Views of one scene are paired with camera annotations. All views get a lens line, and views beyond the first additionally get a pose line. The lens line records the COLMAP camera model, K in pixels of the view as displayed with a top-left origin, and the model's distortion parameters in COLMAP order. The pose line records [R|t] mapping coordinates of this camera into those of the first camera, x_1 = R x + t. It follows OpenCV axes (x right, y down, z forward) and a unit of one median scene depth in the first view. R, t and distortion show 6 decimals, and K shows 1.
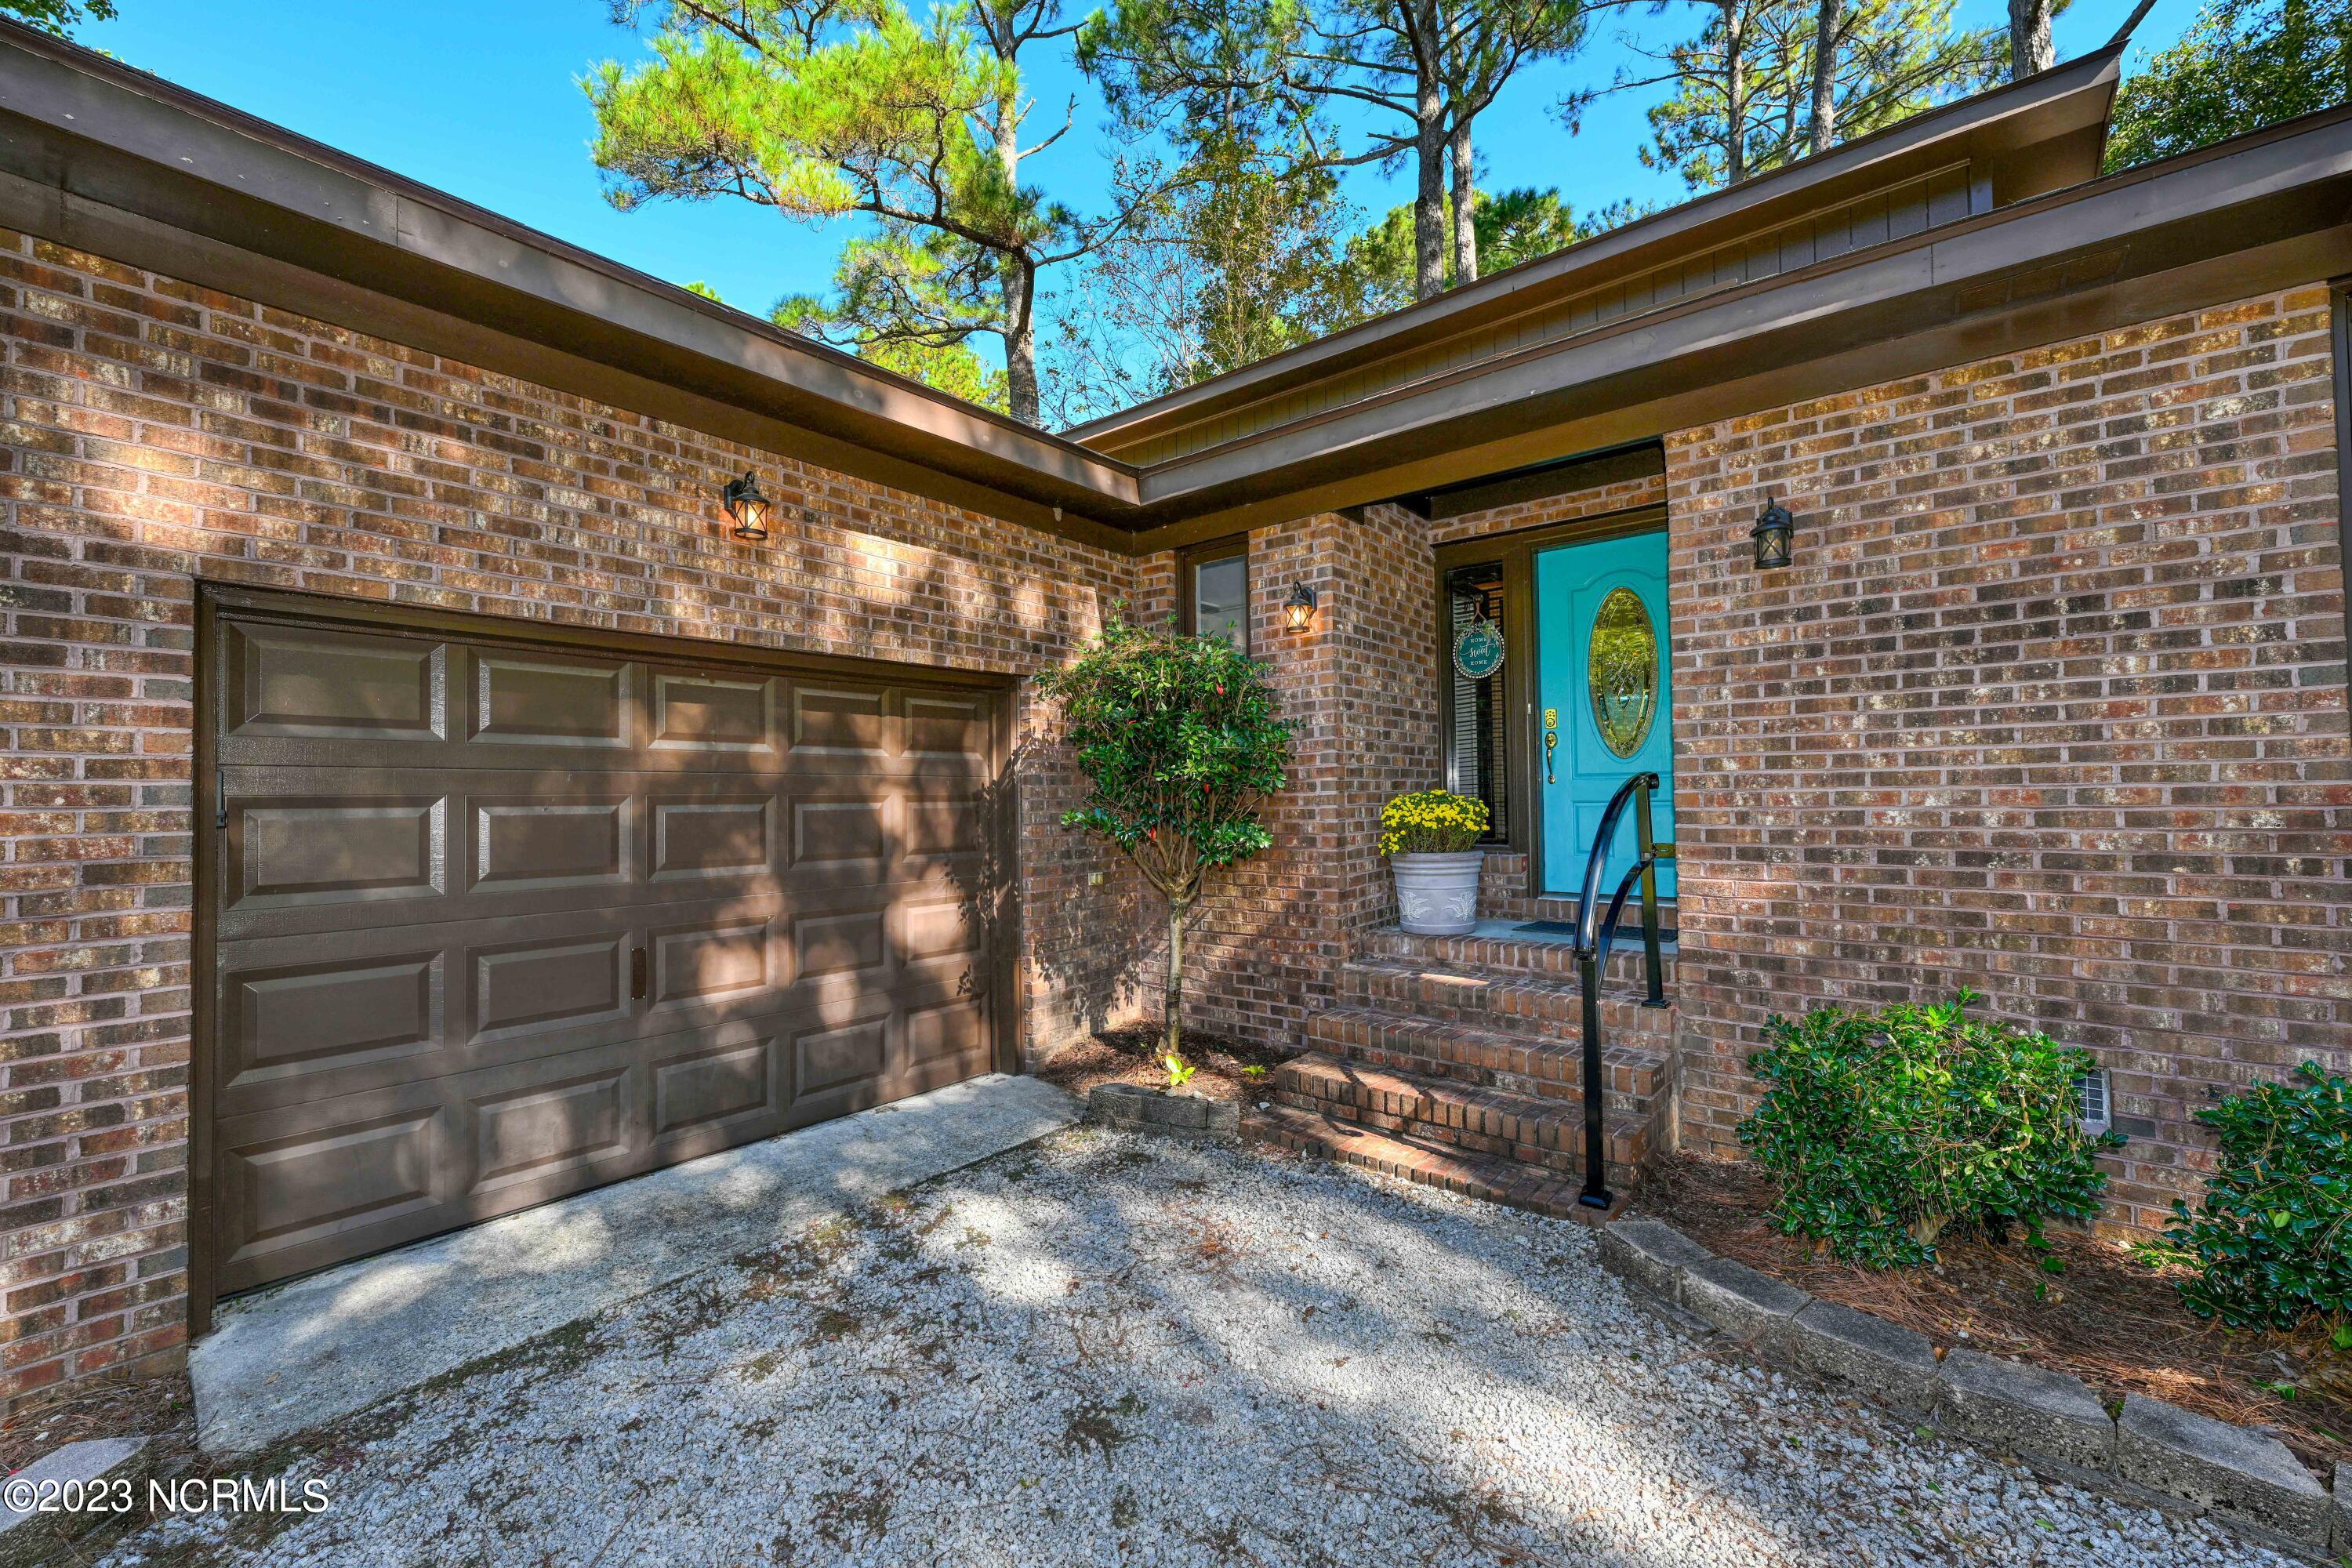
lens RADIAL K [[919.4, 0, 1176.0], [0, 919.4, 784.0], [0, 0, 1]] dist [-0.000731, -0.000035]
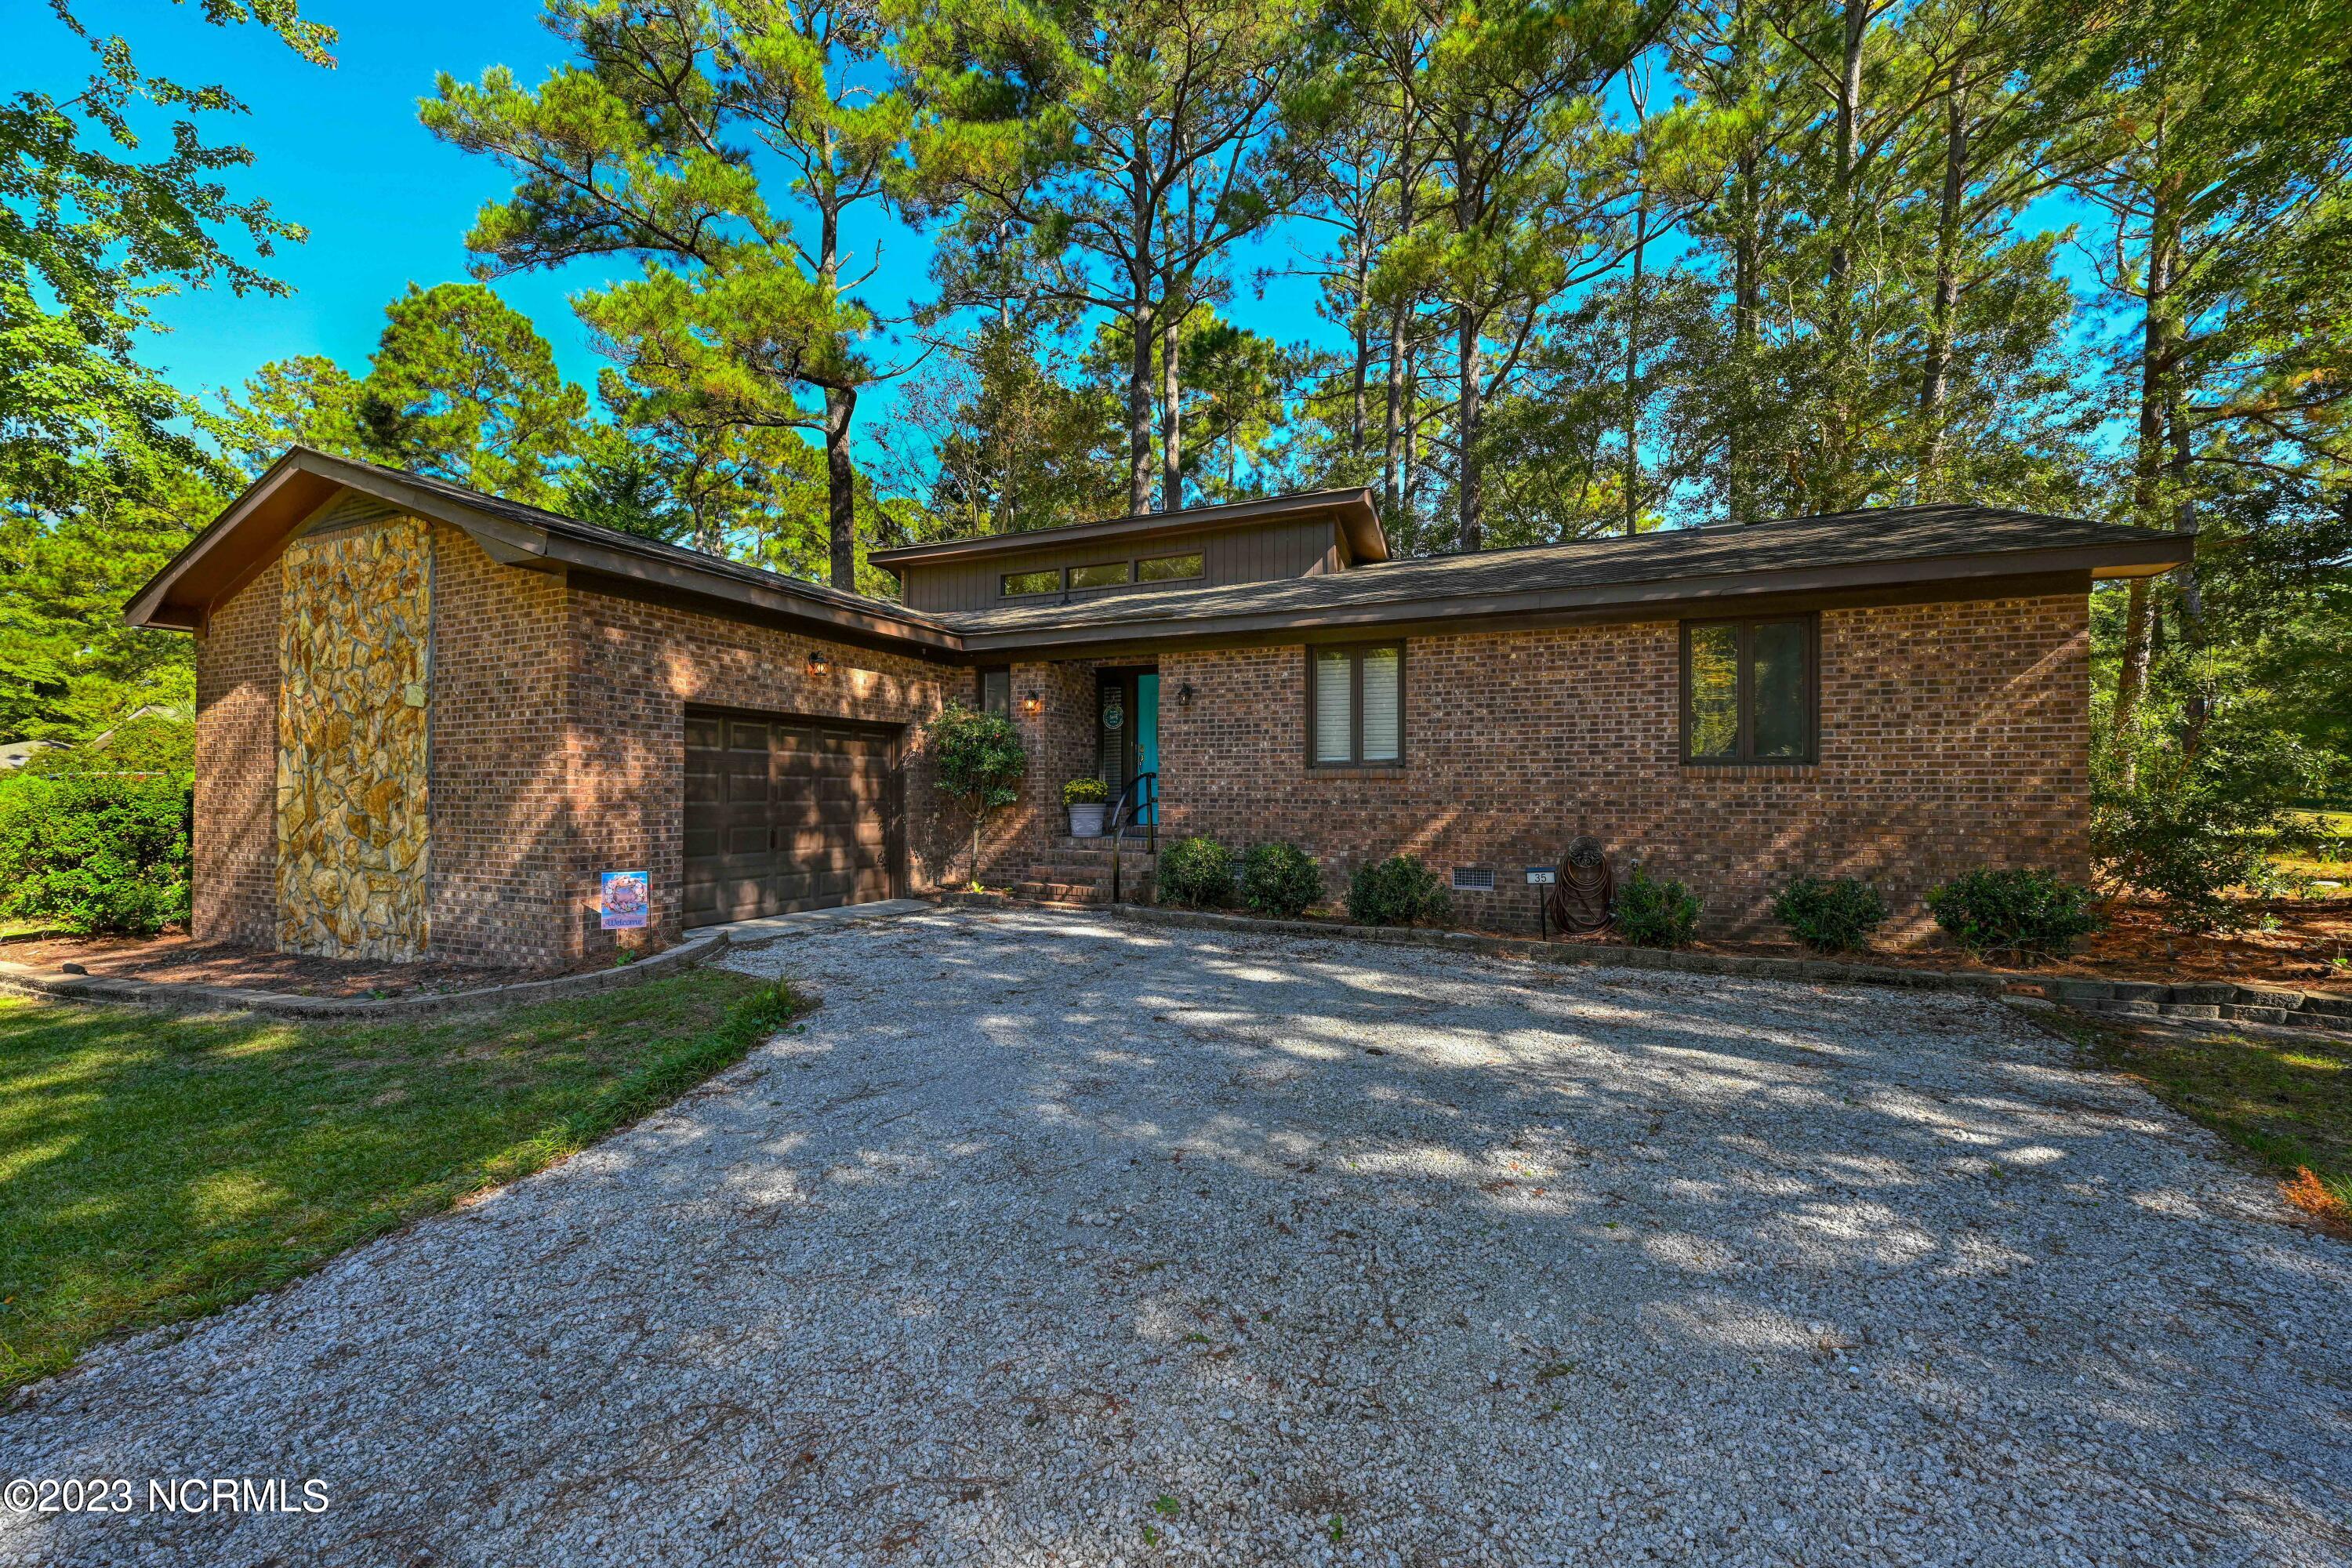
lens RADIAL K [[937.0, 0, 1176.0], [0, 937.0, 784.0], [0, 0, 1]] dist [-0.050219, 0.000122]
pose [[0.965647, 0.018493, 0.259199, -0.129865], [-0.018983, 0.999820, -0.000615, 0.018968], [-0.259164, -0.004327, 0.965824, -1.461718]]
